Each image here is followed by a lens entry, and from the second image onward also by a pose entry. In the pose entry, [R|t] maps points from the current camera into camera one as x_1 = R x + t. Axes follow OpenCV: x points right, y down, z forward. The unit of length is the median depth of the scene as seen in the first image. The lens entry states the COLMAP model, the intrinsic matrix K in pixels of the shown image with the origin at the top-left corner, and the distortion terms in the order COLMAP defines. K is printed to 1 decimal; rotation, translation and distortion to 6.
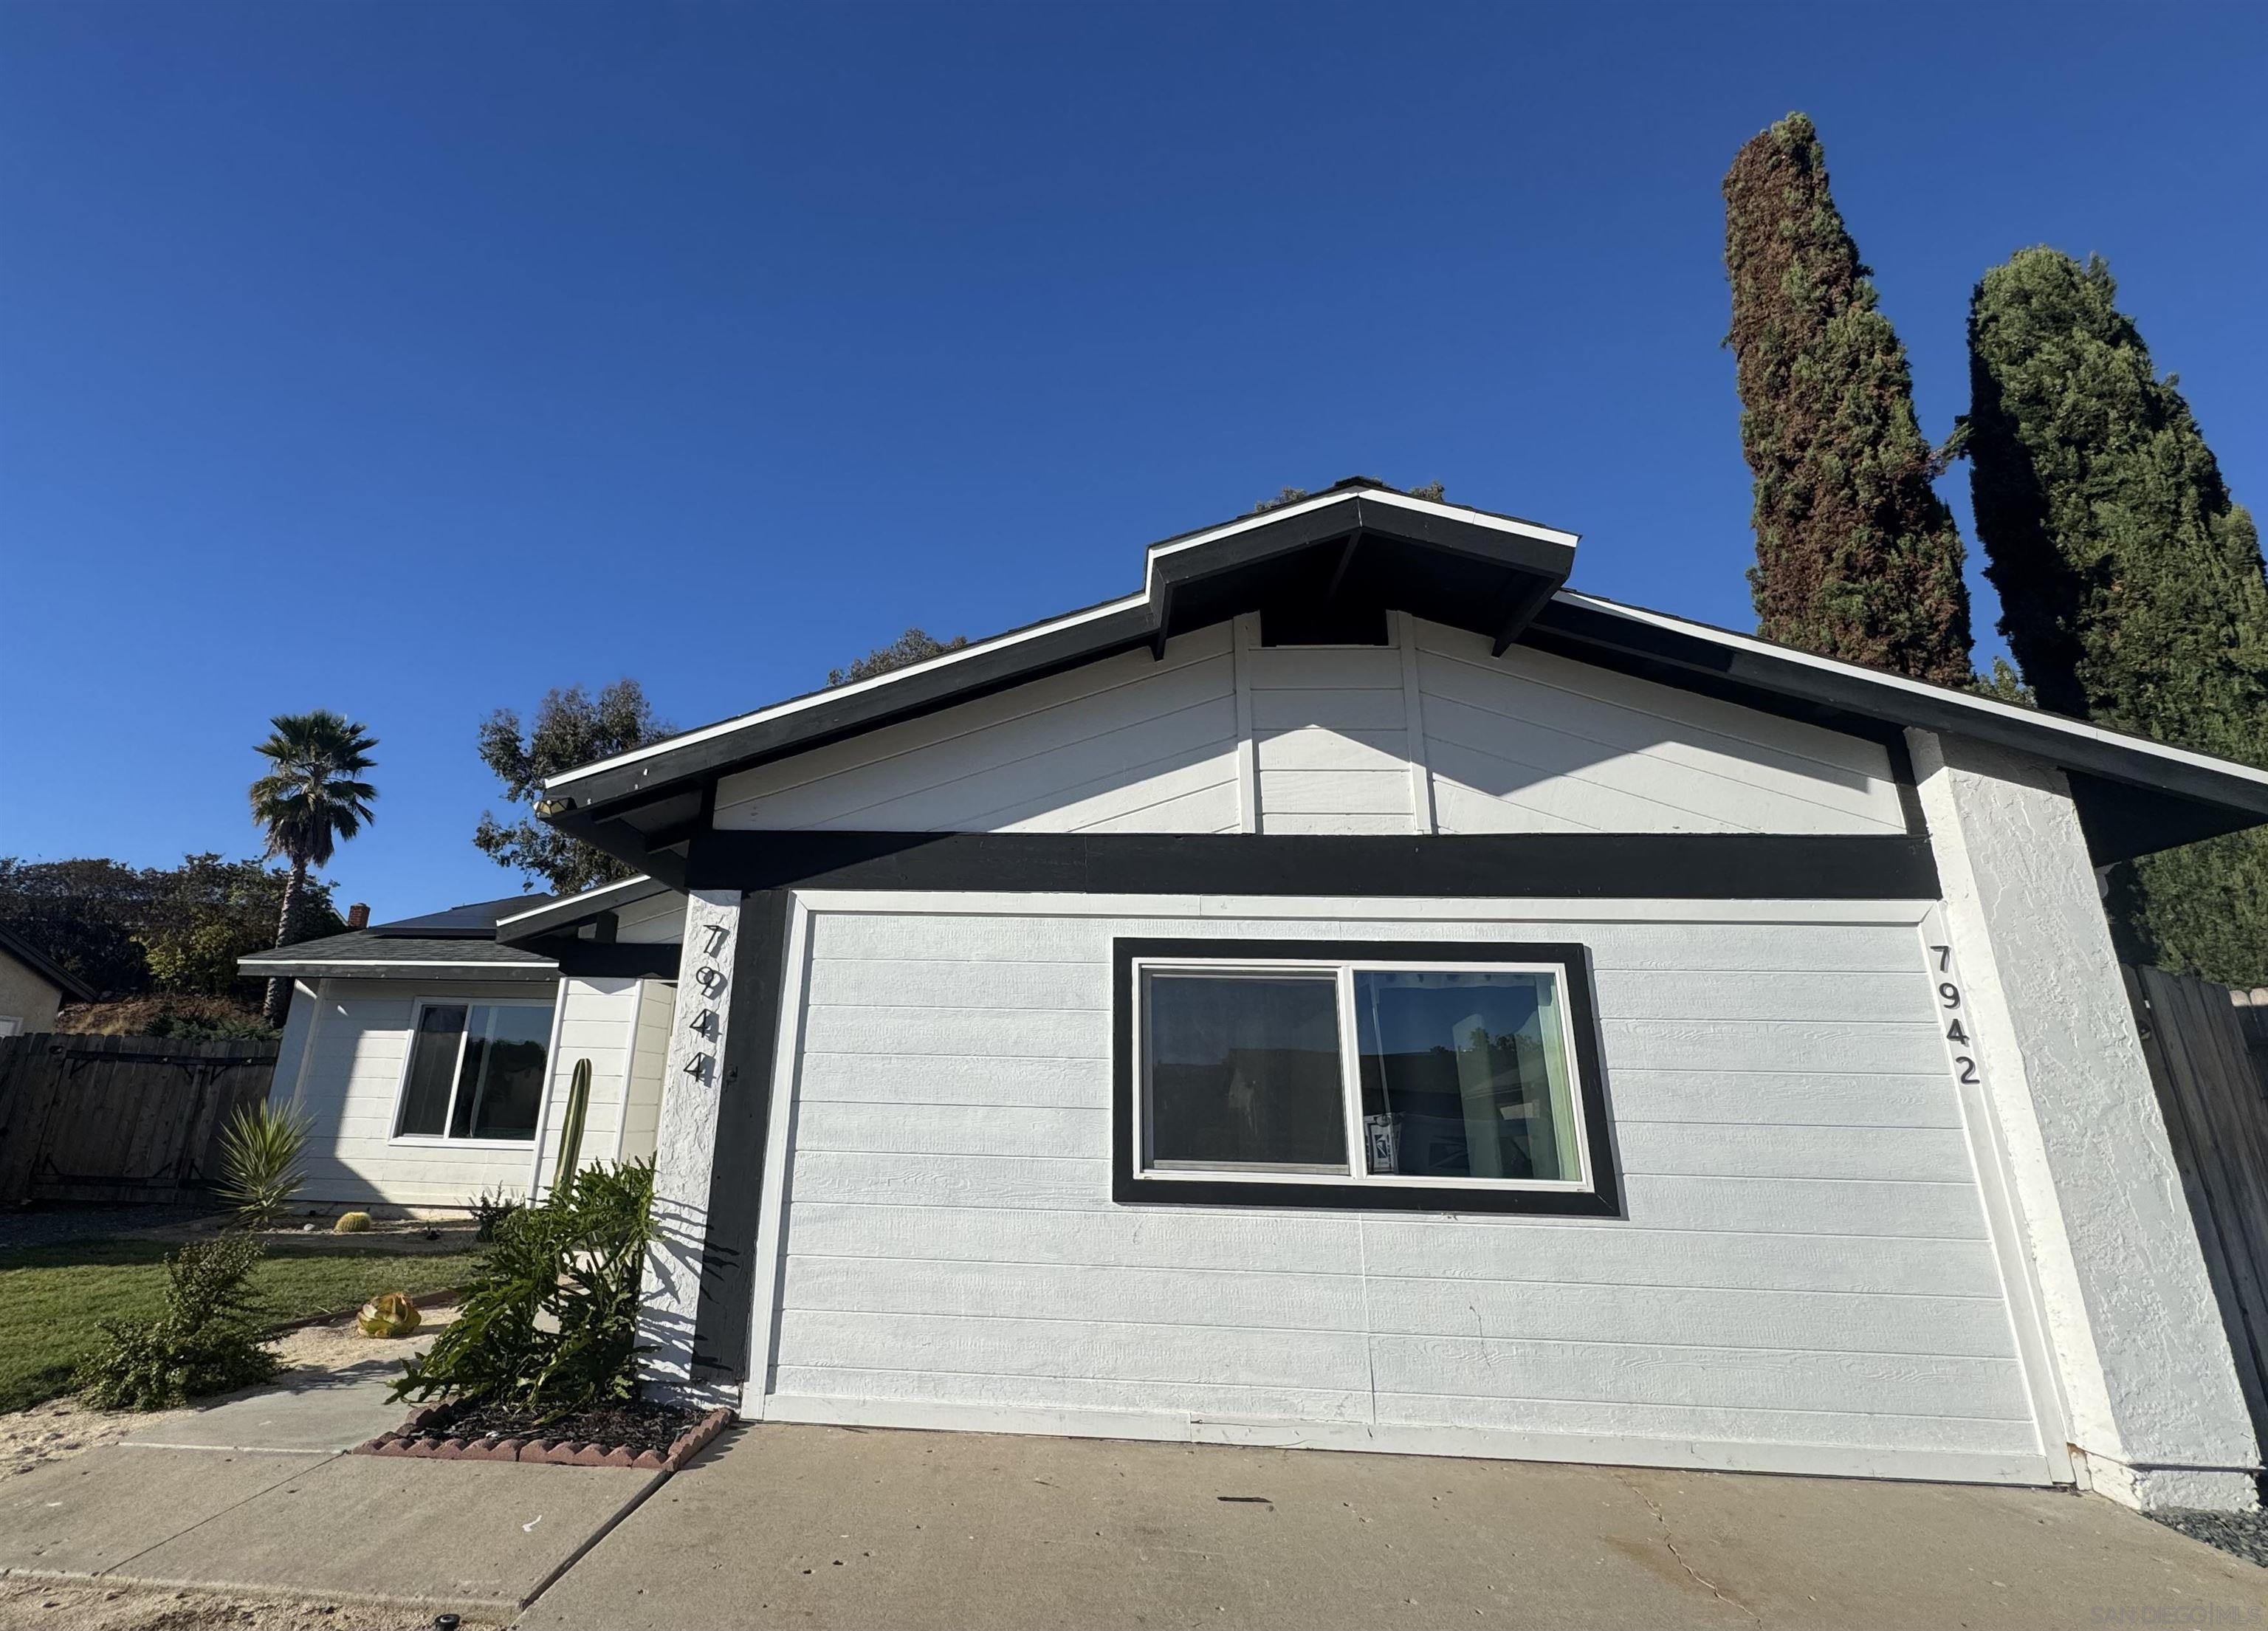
lens RADIAL K [[1005.5, 0, 1065.1], [0, 1005.5, 815.9], [0, 0, 1]] dist [0.000143, -0.000119]
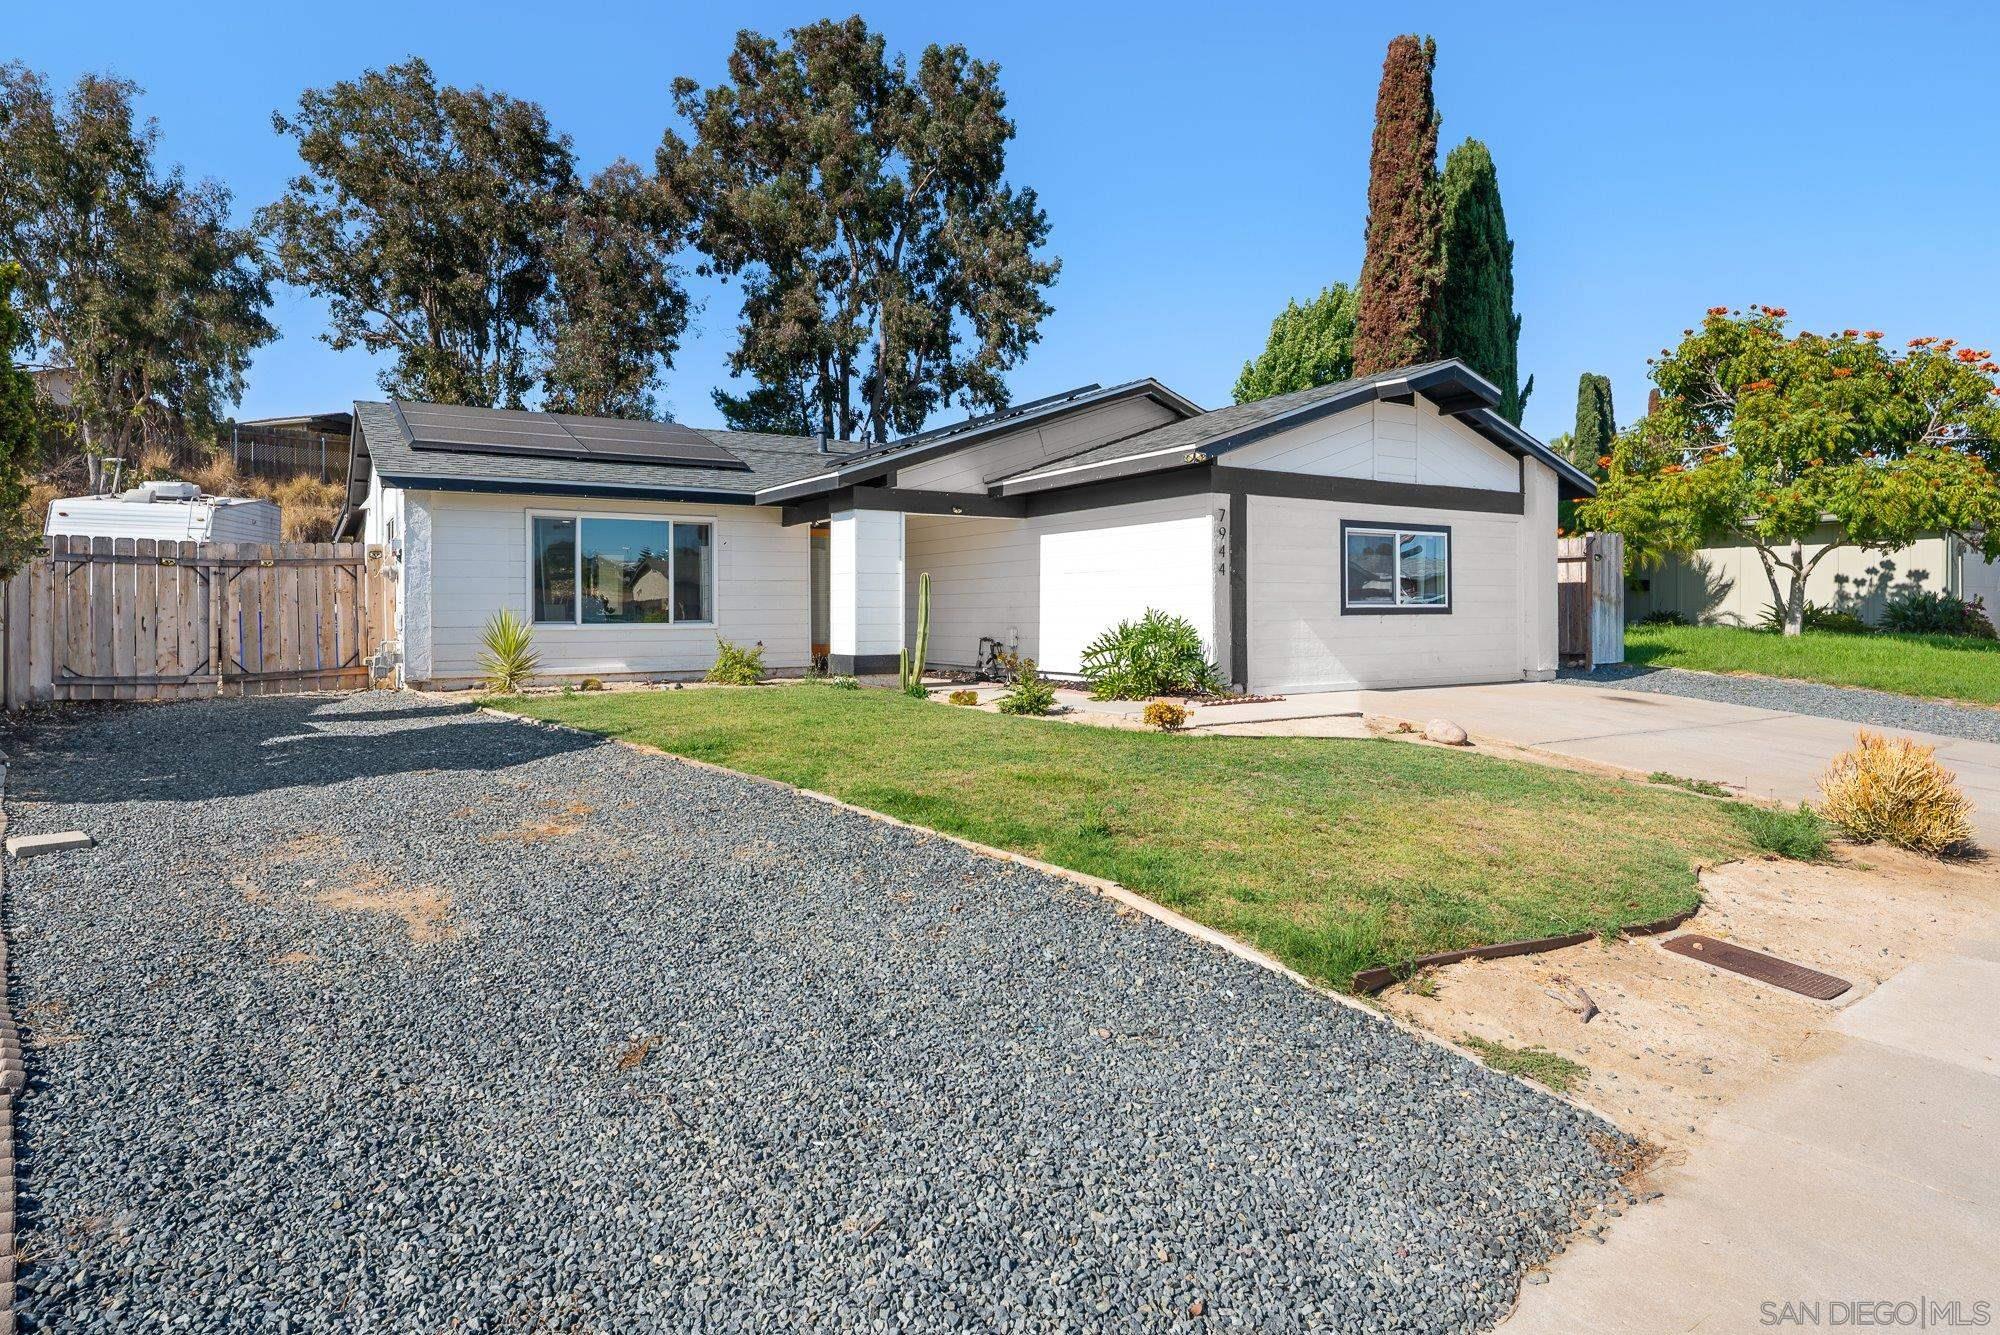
lens RADIAL K [[1122.1, 0, 981.9], [0, 1122.1, 526.2], [0, 0, 1]] dist [-0.006968, -0.002741]
pose [[0.824263, 0.017576, 0.565934, -0.893848], [-0.135734, 0.976507, 0.167365, -0.083911], [-0.549697, -0.214770, 0.807284, -0.316517]]
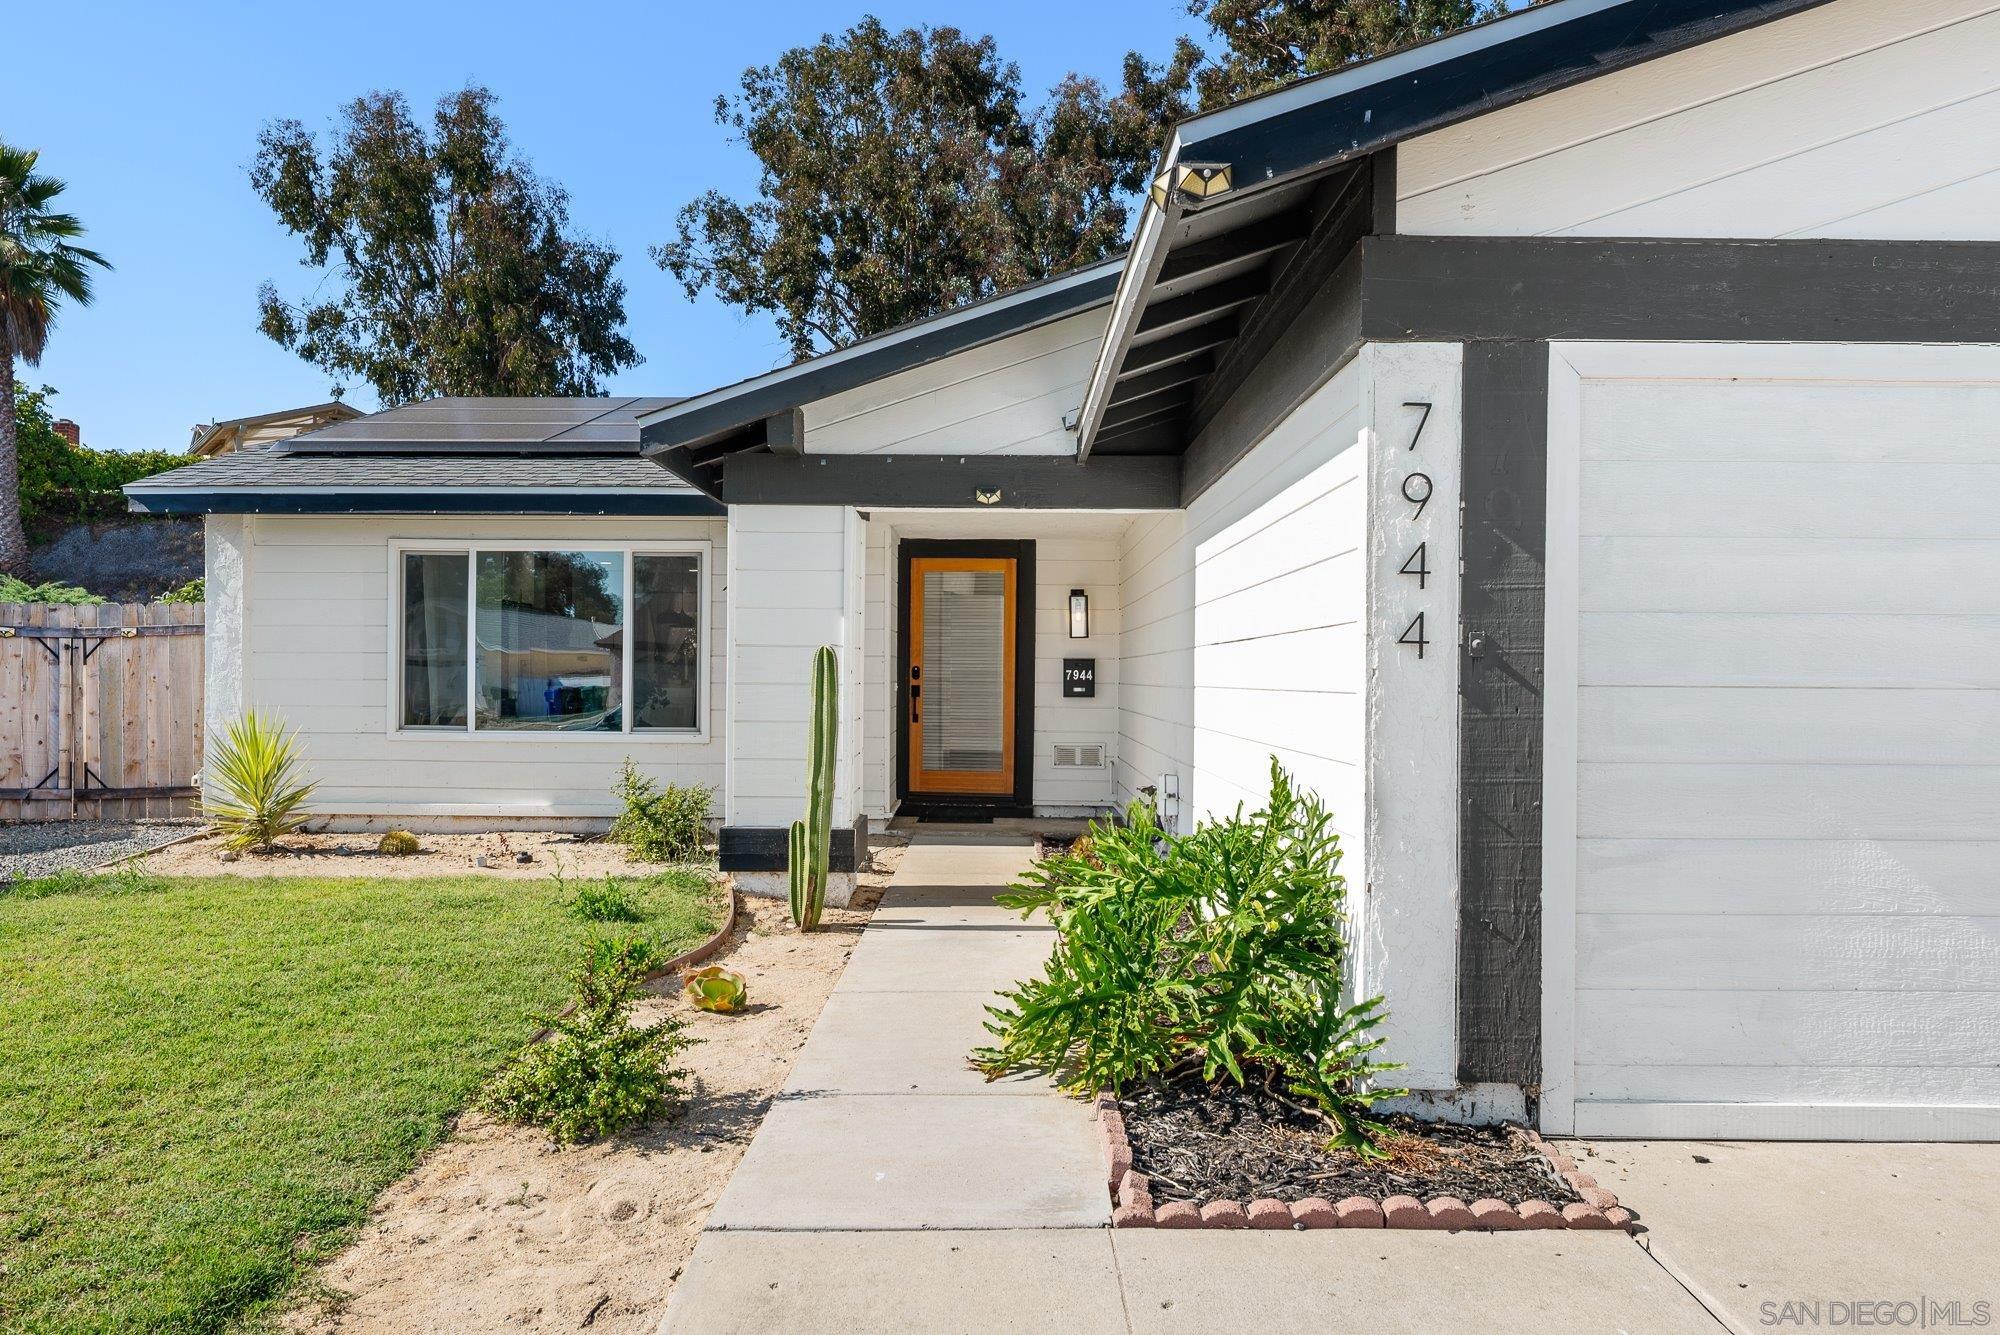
lens RADIAL K [[1297.7, 0, 1000.0], [0, 1297.7, 667.5], [0, 0, 1]] dist [-0.003560, -0.001974]
pose [[0.999120, -0.012763, 0.039955, -0.244748], [0.001377, 0.962051, 0.272865, 0.019453], [-0.041922, -0.272570, 0.961222, 0.089662]]
